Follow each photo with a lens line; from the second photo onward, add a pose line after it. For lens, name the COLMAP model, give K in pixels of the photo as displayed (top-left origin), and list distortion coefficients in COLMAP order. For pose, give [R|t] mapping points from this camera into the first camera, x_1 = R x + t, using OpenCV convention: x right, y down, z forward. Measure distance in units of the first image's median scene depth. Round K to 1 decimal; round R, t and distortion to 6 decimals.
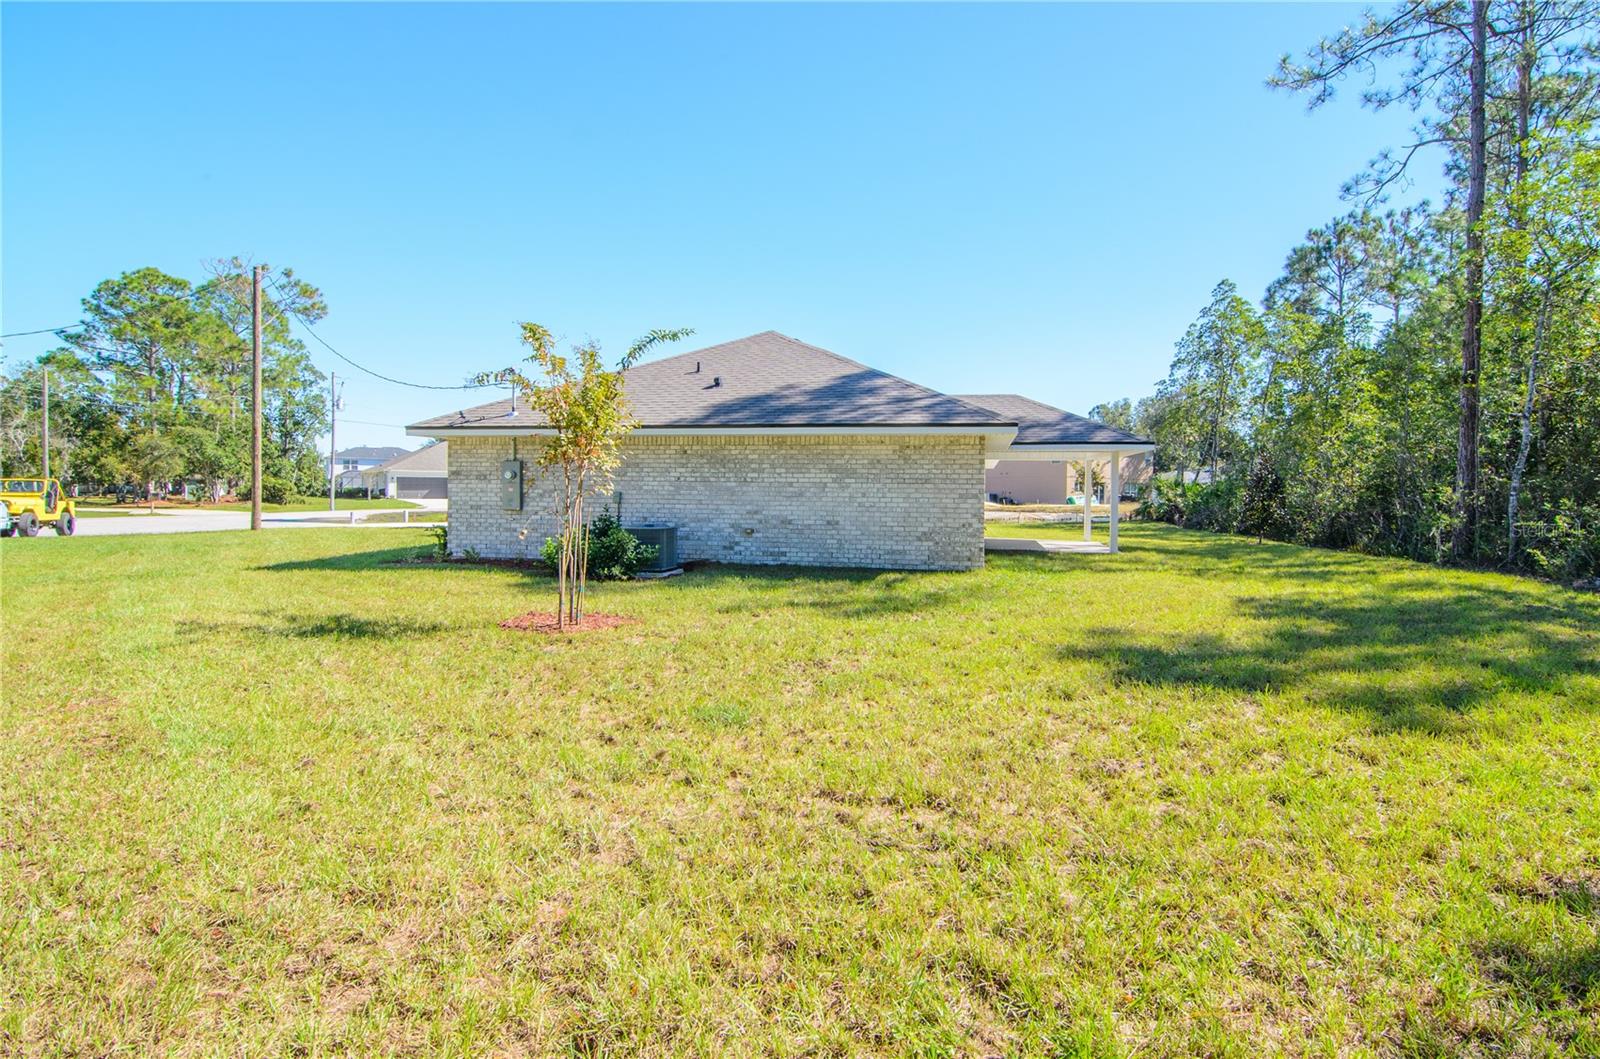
lens RADIAL K [[814.4, 0, 792.7], [0, 814.4, 498.4], [0, 0, 1]] dist [-0.018781, 0.006113]
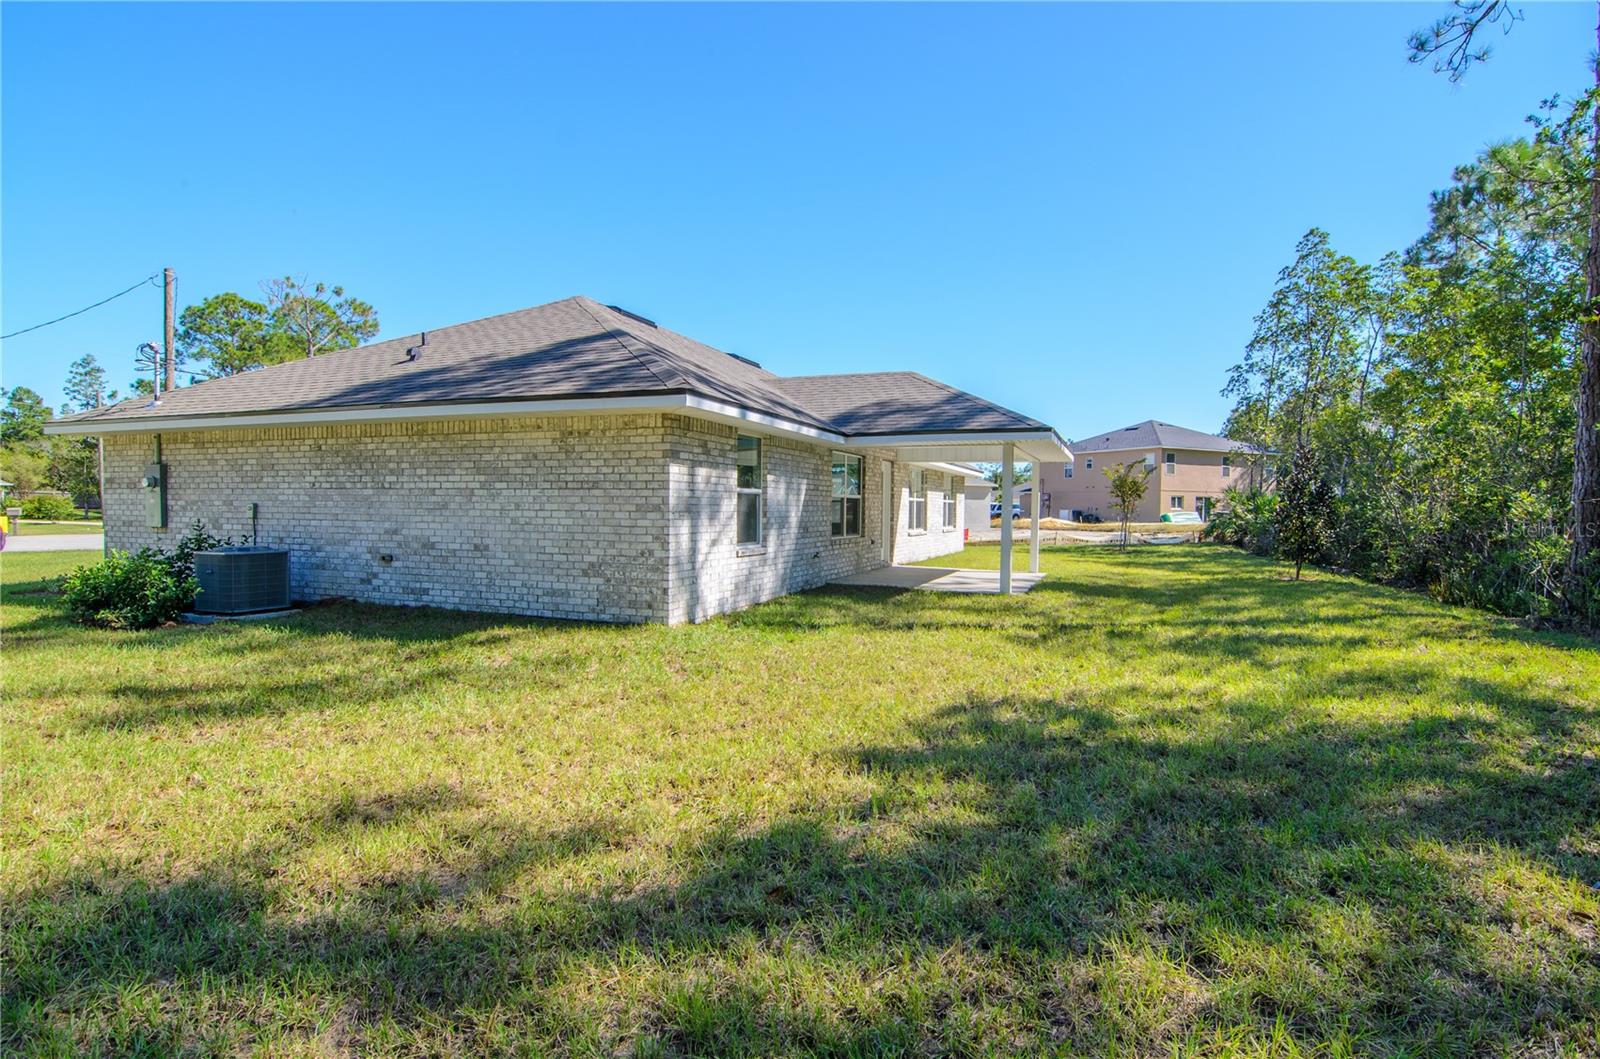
lens RADIAL K [[814.4, 0, 802.1], [0, 814.4, 522.4], [0, 0, 1]] dist [-0.018781, 0.006113]
pose [[0.985693, 0.002083, -0.168535, 0.417223], [-0.000787, 0.999970, 0.007757, 0.003371], [0.168546, -0.007514, 0.985665, 0.365954]]
